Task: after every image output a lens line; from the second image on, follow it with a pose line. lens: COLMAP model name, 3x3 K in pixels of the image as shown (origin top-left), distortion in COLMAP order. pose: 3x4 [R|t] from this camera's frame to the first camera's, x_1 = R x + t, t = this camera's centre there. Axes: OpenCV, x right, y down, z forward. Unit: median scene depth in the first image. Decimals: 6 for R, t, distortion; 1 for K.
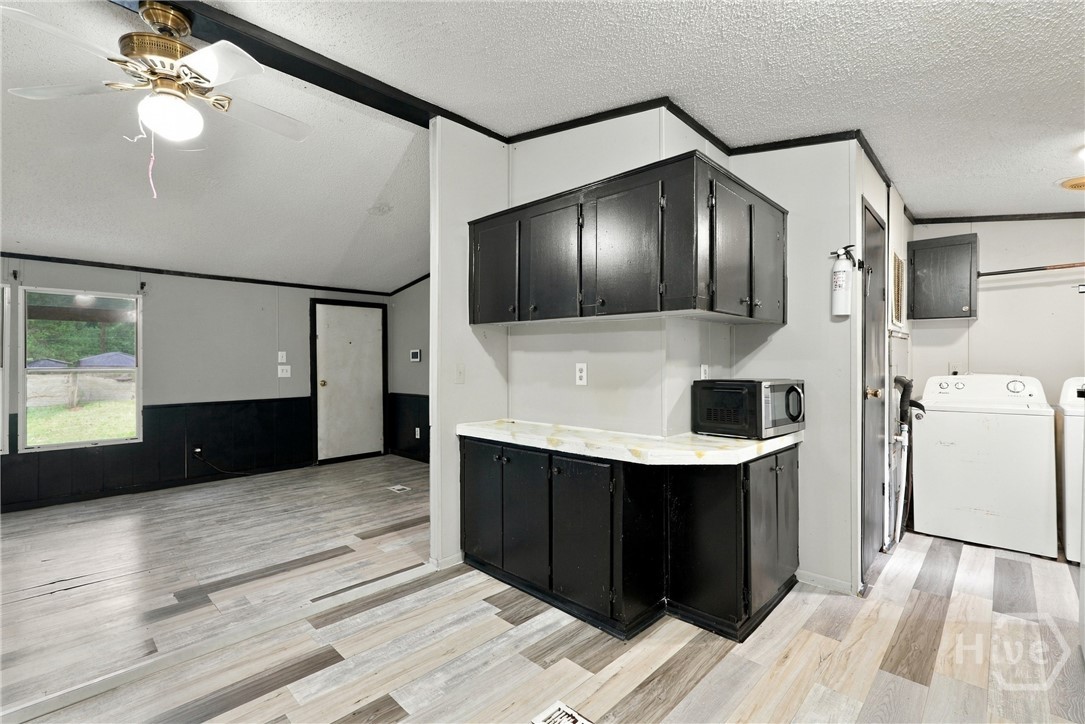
lens RADIAL K [[485.2, 0, 534.6], [0, 485.2, 363.4], [0, 0, 1]] dist [-0.015579, 0.006339]
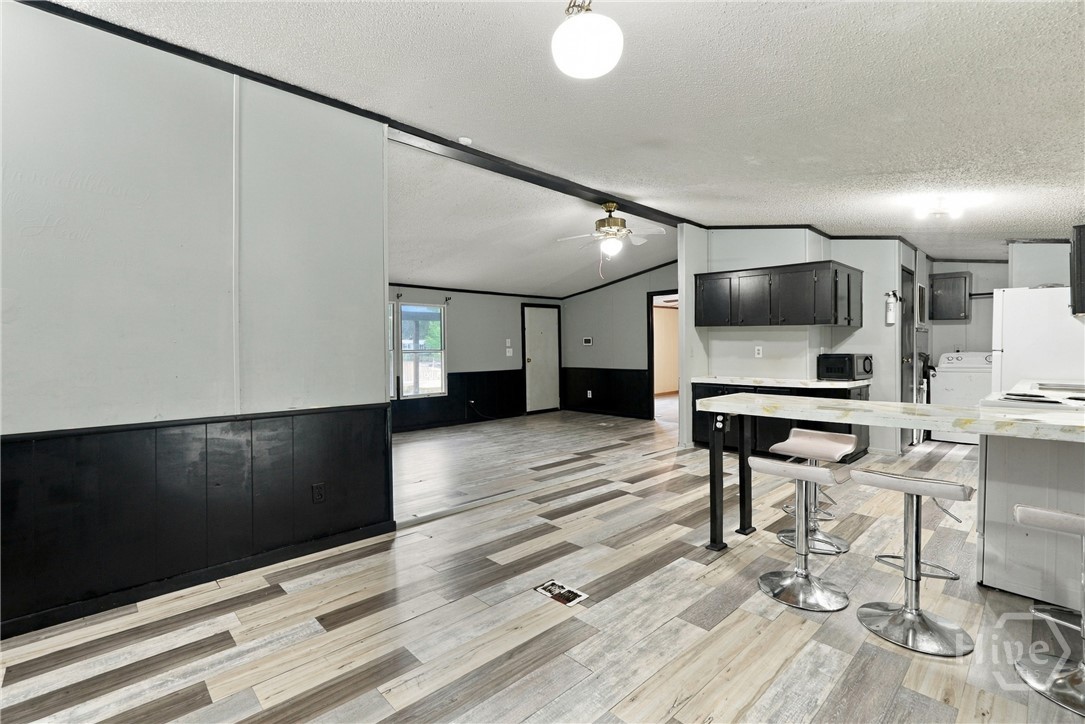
lens RADIAL K [[485.2, 0, 542.1], [0, 485.2, 348.0], [0, 0, 1]] dist [-0.015579, 0.006339]
pose [[0.999028, -0.003259, -0.043953, -0.613341], [0.003425, 0.999987, 0.003714, -0.003865], [0.043940, -0.003861, 0.999027, -0.904403]]
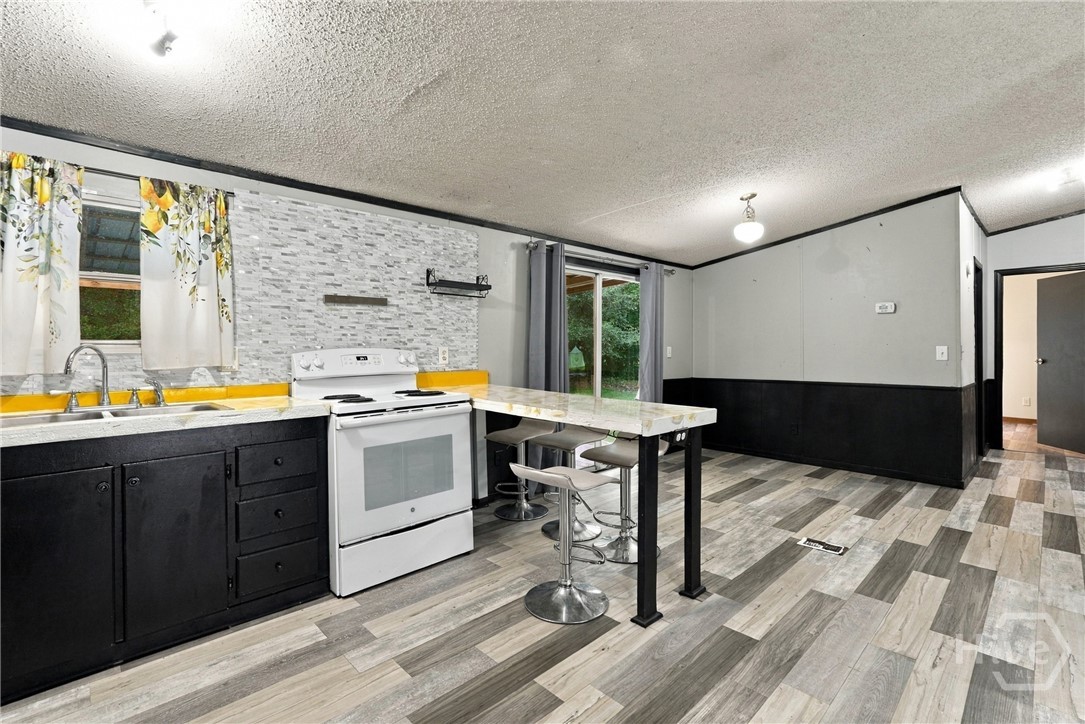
lens RADIAL K [[485.2, 0, 541.8], [0, 485.2, 358.2], [0, 0, 1]] dist [-0.015579, 0.006339]
pose [[-0.999300, -0.001545, 0.037385, -0.150588], [-0.000854, 0.999829, 0.018487, 0.003331], [-0.037408, 0.018442, -0.999130, 0.664912]]
